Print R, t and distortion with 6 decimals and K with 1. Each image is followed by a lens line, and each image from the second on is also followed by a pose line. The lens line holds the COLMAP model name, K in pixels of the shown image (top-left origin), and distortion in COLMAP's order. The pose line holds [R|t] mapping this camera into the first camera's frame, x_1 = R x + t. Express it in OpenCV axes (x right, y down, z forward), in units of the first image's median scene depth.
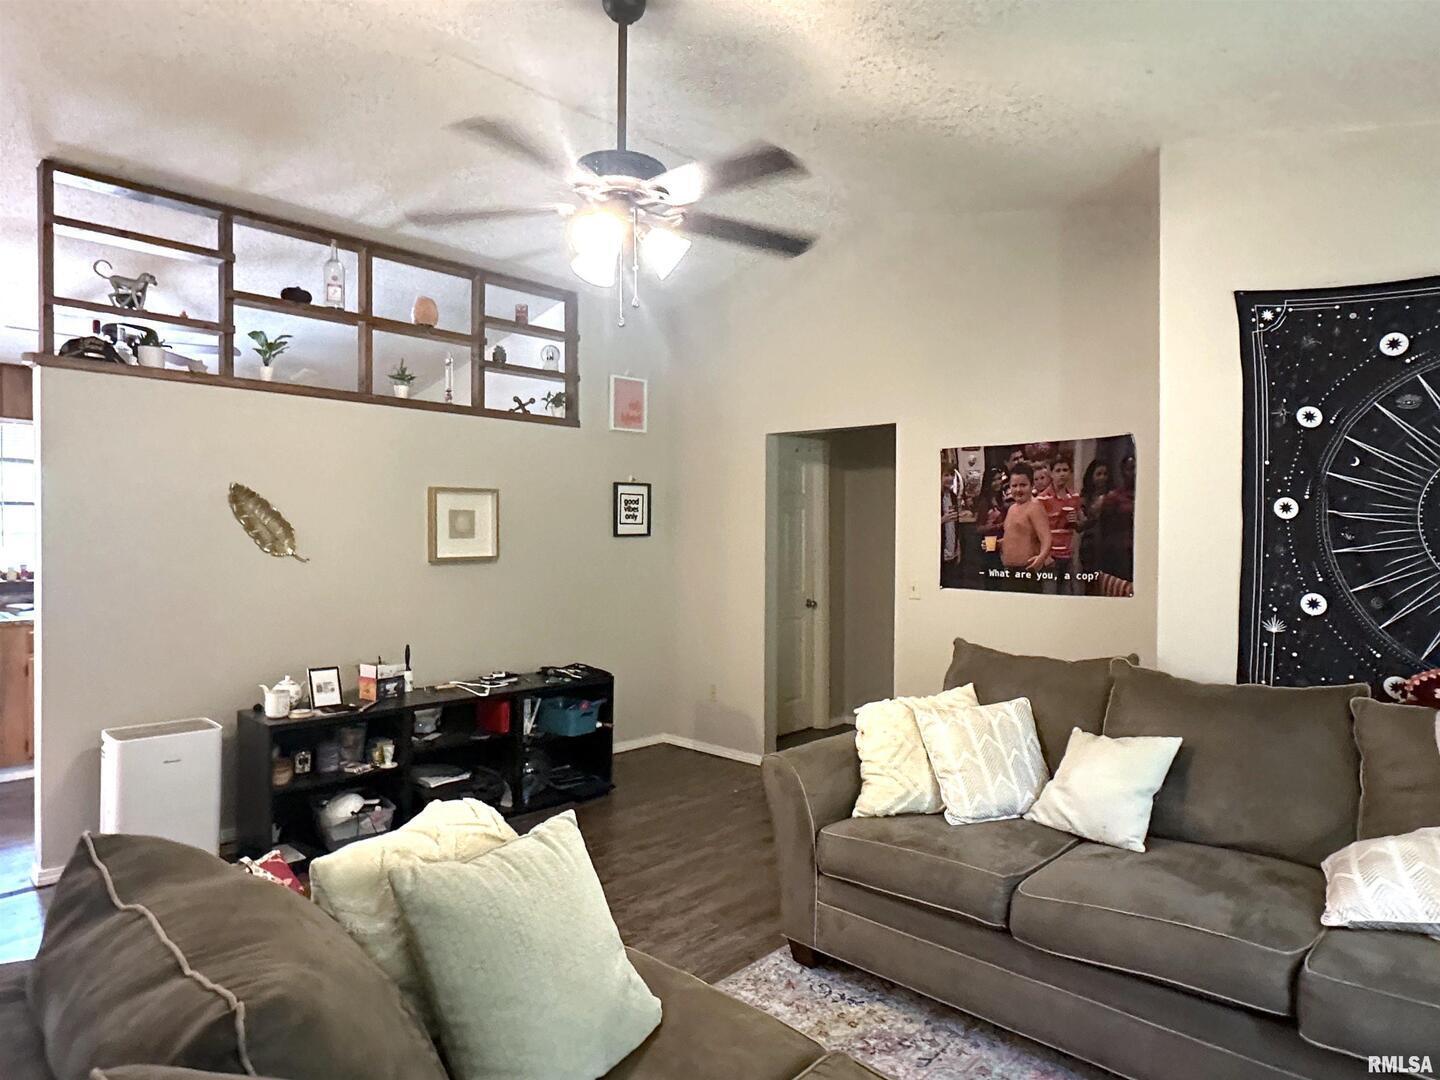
lens RADIAL K [[860.9, 0, 723.3], [0, 860.9, 533.2], [0, 0, 1]] dist [0.002135, 0.000685]
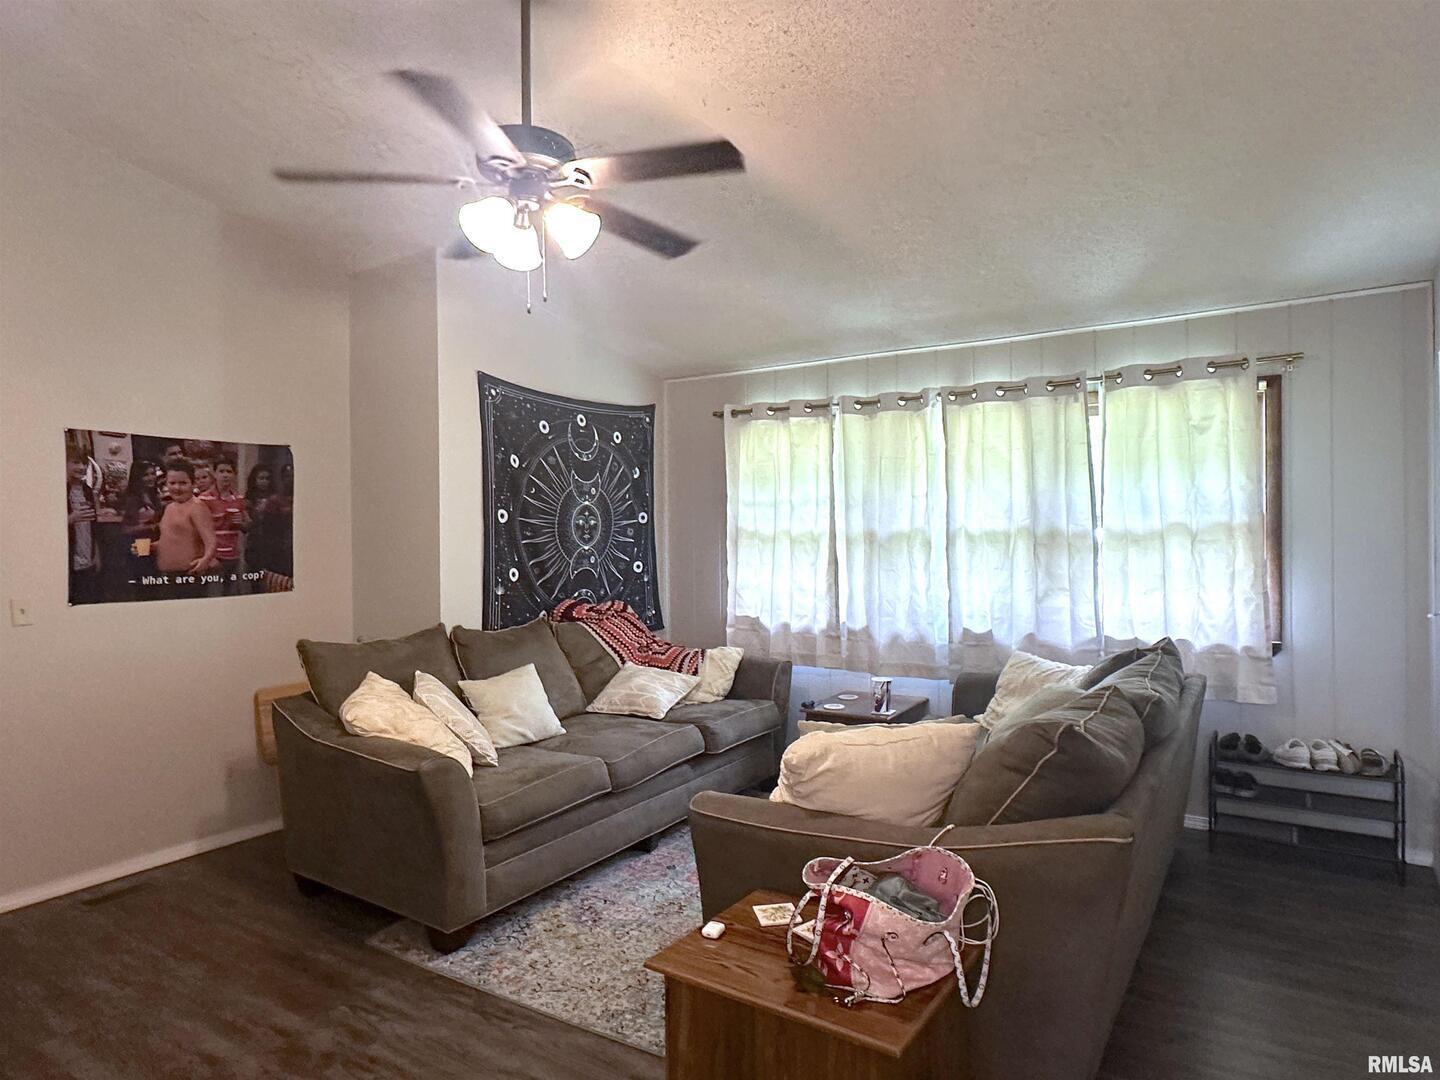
lens RADIAL K [[860.9, 0, 723.0], [0, 860.9, 538.6], [0, 0, 1]] dist [0.002135, 0.000685]
pose [[-0.170610, -0.007702, 0.985309, -0.677954], [0.009763, 0.999907, 0.009507, 0.000952], [-0.985290, 0.011241, -0.170519, 0.595524]]
